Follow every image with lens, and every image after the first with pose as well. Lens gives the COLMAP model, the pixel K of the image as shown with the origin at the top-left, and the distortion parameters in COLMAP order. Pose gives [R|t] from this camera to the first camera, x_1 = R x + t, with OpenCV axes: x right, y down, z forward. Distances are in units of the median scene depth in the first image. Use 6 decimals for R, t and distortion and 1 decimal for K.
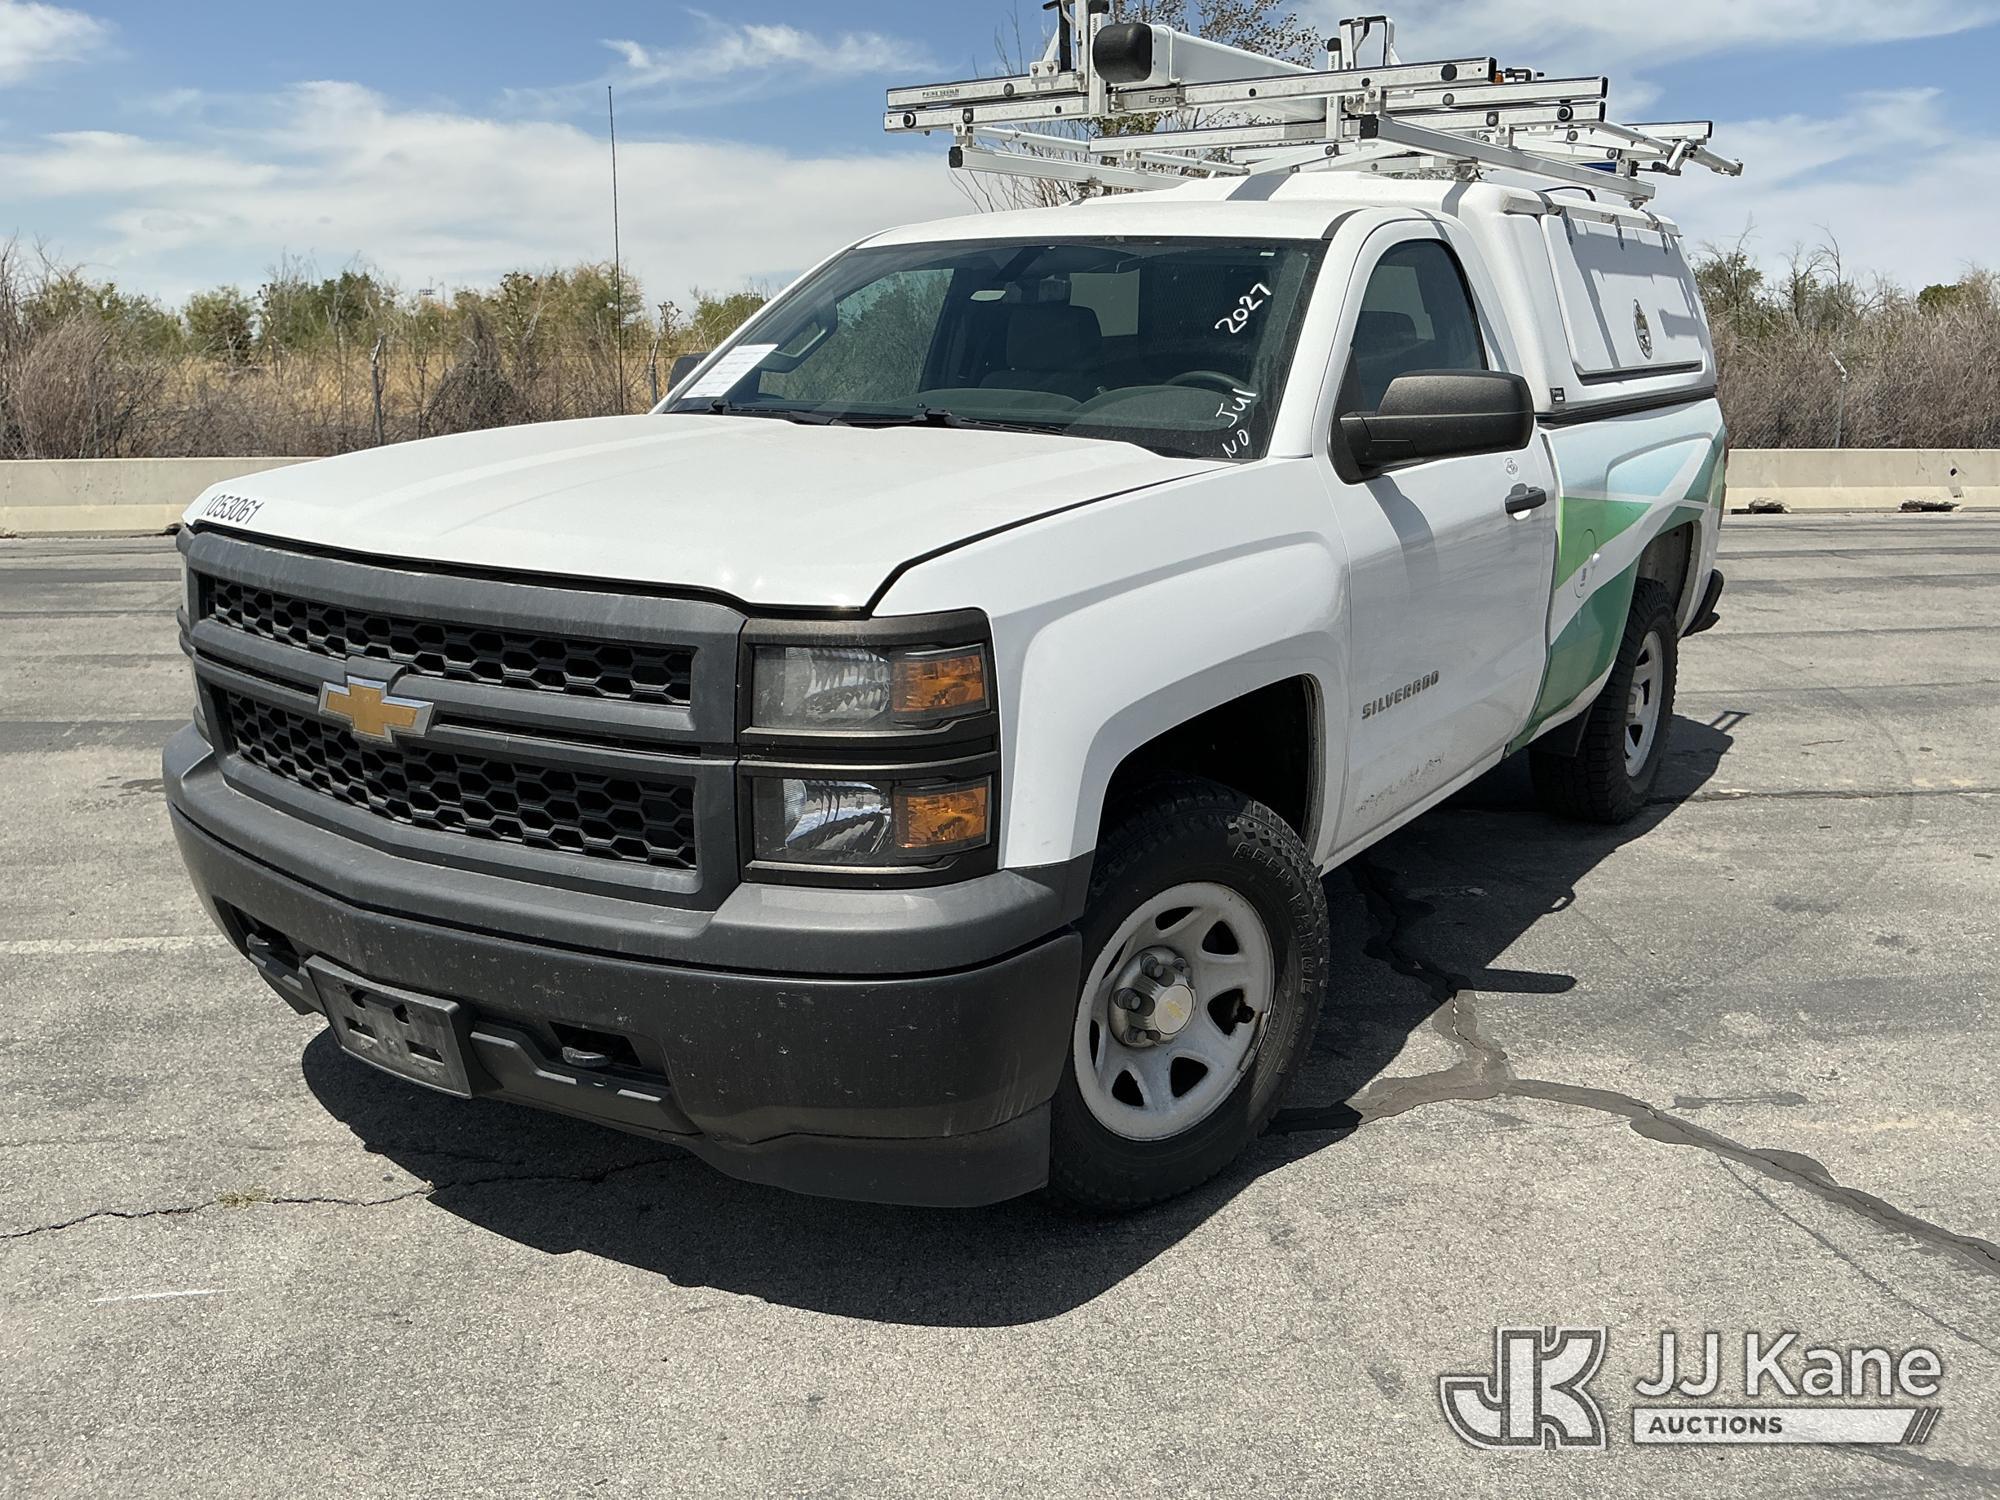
lens RADIAL K [[1568.2, 0, 989.1], [0, 1568.2, 751.9], [0, 0, 1]] dist [0.016570, -0.018132]
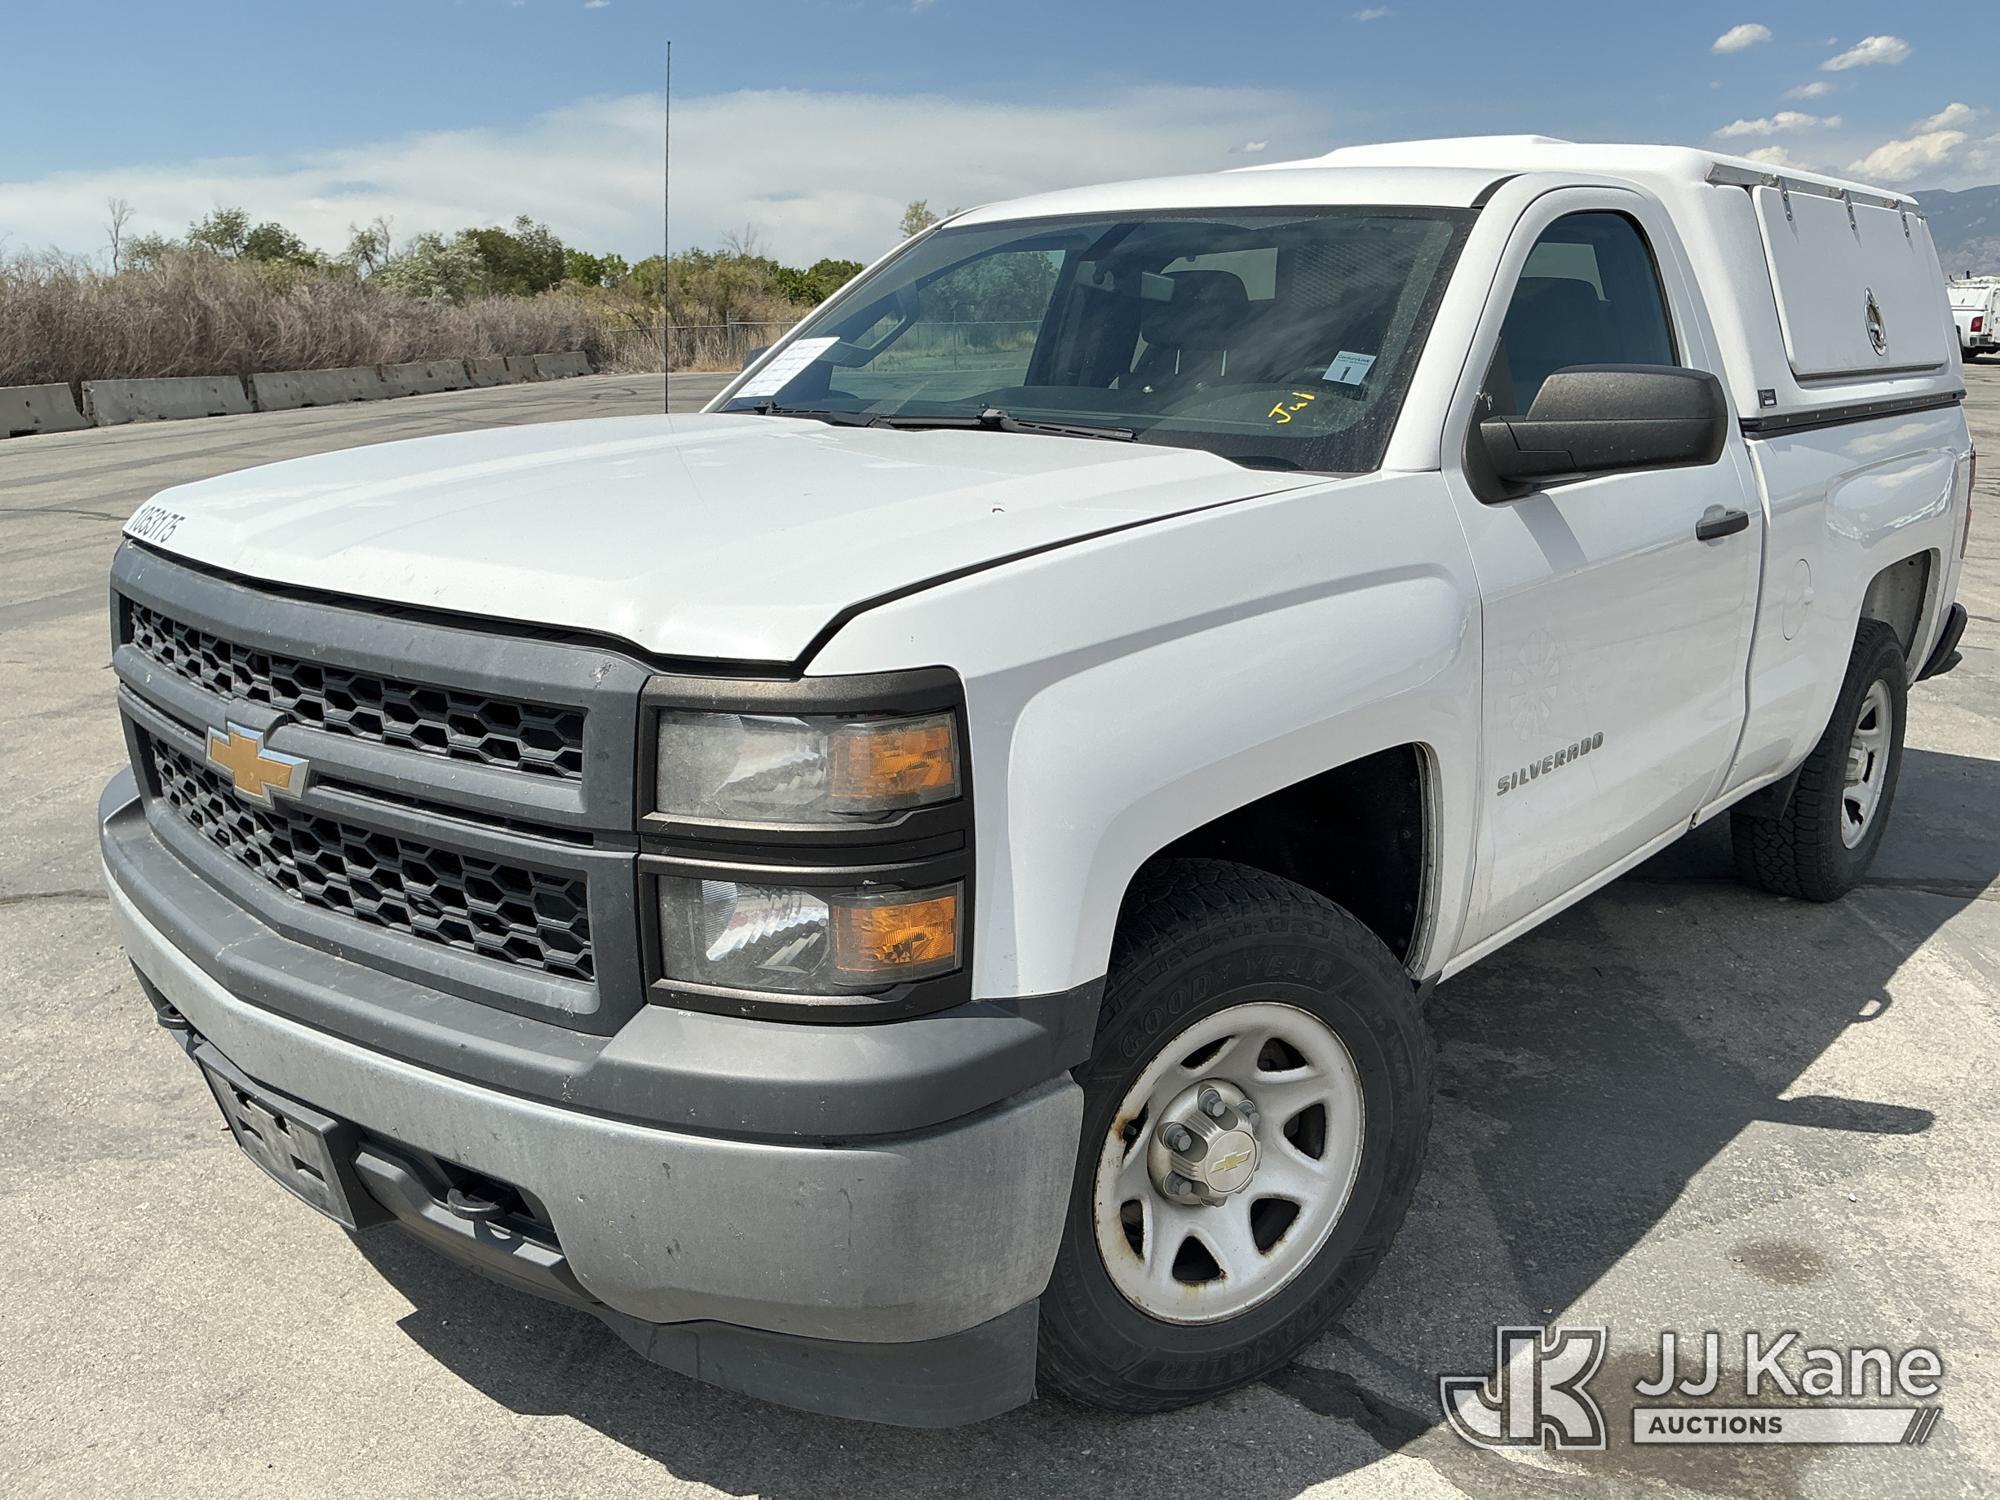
lens RADIAL K [[1568.2, 0, 996.0], [0, 1568.2, 748.9], [0, 0, 1]] dist [0.016570, -0.018132]
pose [[0.993444, 0.029610, -0.110422, 0.088767], [-0.030212, 0.999536, -0.003784, -0.042581], [0.110259, 0.007095, 0.993878, 0.210652]]
